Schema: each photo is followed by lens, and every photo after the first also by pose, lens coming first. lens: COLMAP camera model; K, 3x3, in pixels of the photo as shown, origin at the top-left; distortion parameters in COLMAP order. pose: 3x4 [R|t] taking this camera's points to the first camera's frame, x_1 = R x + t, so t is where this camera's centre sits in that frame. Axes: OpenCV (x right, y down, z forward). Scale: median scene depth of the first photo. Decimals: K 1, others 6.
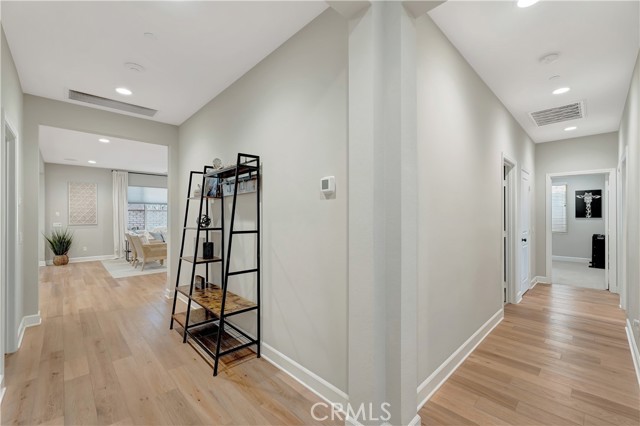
lens RADIAL K [[273.1, 0, 335.7], [0, 273.1, 216.9], [0, 0, 1]] dist [0.006580, -0.000738]
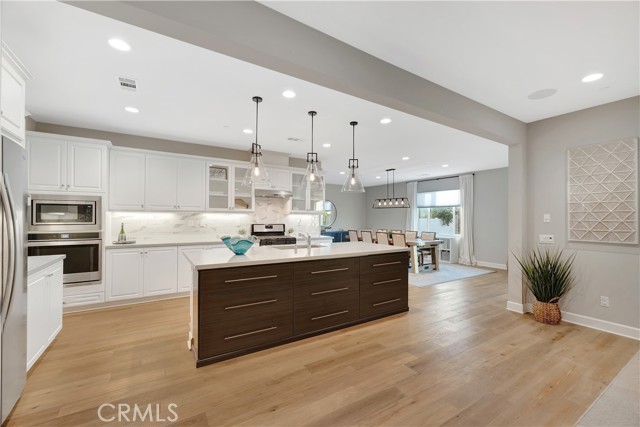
lens RADIAL K [[273.1, 0, 321.5], [0, 273.1, 214.2], [0, 0, 1]] dist [0.006580, -0.000738]
pose [[-0.217091, -0.013327, -0.976060, -0.421005], [-0.012049, 0.999867, -0.010972, -0.006025], [0.976077, 0.009379, -0.217223, 0.691446]]
